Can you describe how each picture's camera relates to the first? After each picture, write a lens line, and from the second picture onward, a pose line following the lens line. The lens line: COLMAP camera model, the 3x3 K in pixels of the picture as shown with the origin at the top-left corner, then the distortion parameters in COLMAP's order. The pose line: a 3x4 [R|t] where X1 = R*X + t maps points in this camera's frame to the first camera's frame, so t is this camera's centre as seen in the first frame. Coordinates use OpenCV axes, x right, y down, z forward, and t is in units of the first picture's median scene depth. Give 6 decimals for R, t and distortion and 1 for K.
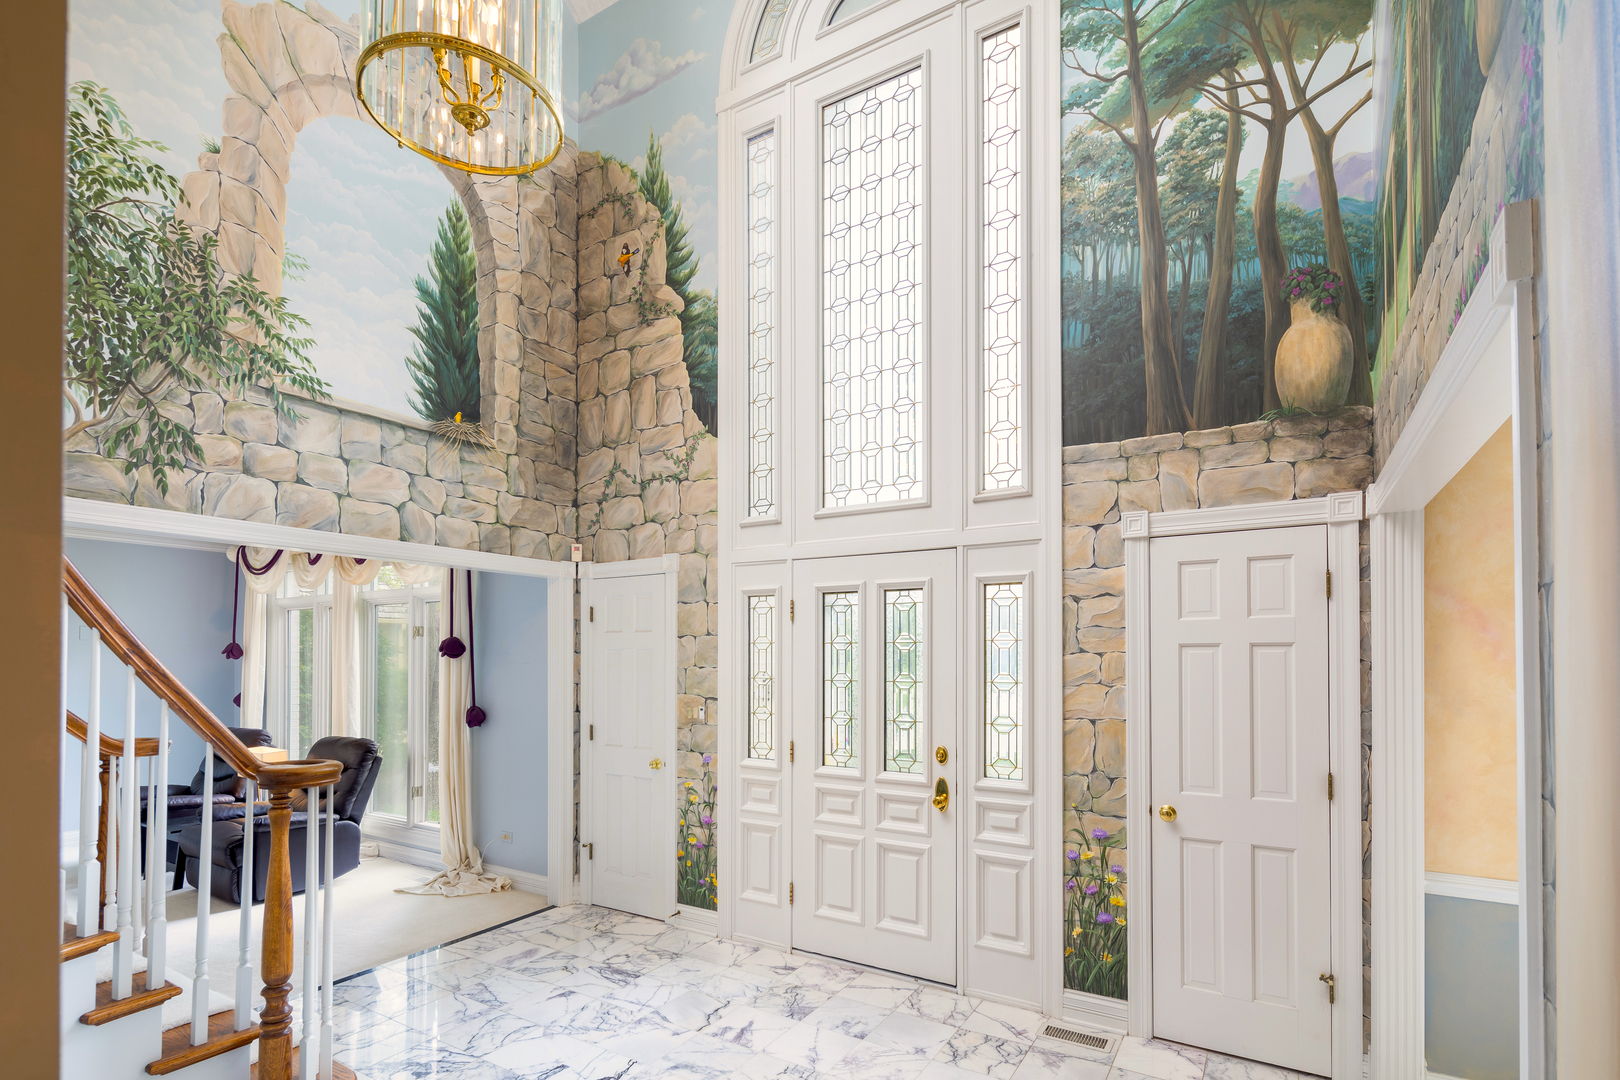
lens RADIAL K [[770.3, 0, 817.8], [0, 770.3, 637.4], [0, 0, 1]] dist [-0.003180, -0.000860]
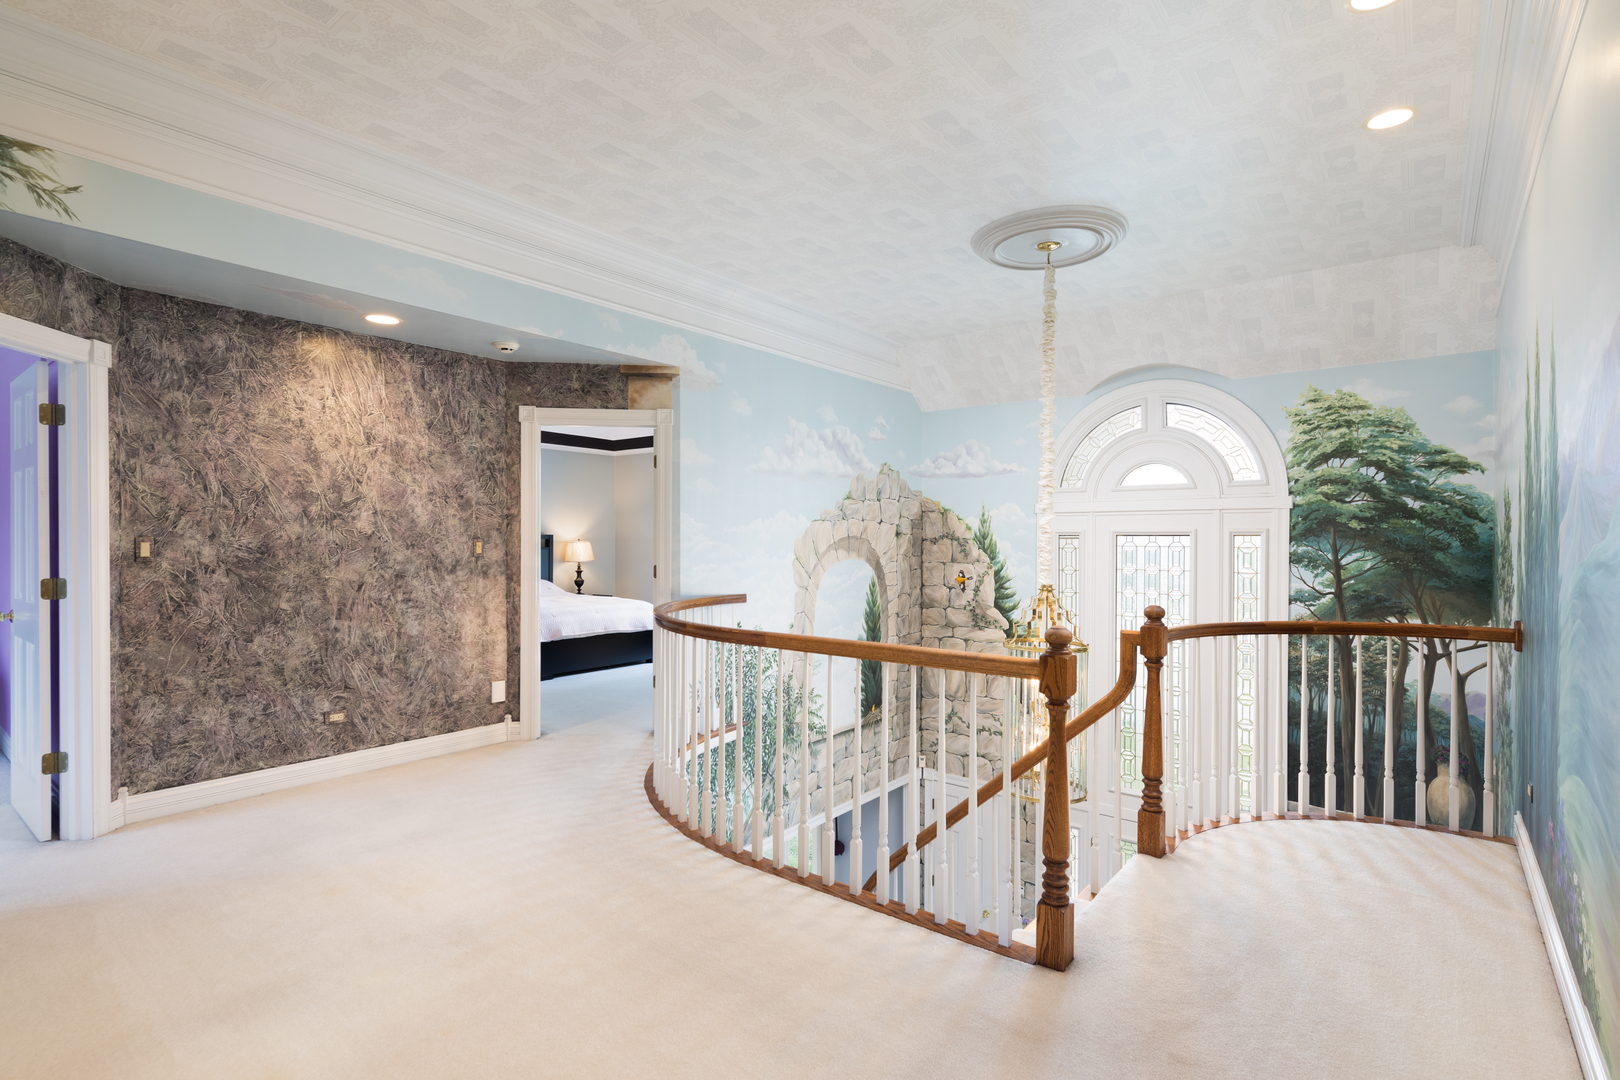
lens RADIAL K [[788.0, 0, 801.5], [0, 788.0, 523.0], [0, 0, 1]] dist [-0.002118, -0.000965]
pose [[0.992463, -0.001112, -0.122537, -0.393668], [0.003947, 0.999730, 0.022895, -0.677845], [0.122479, -0.023206, 0.992200, -0.615565]]
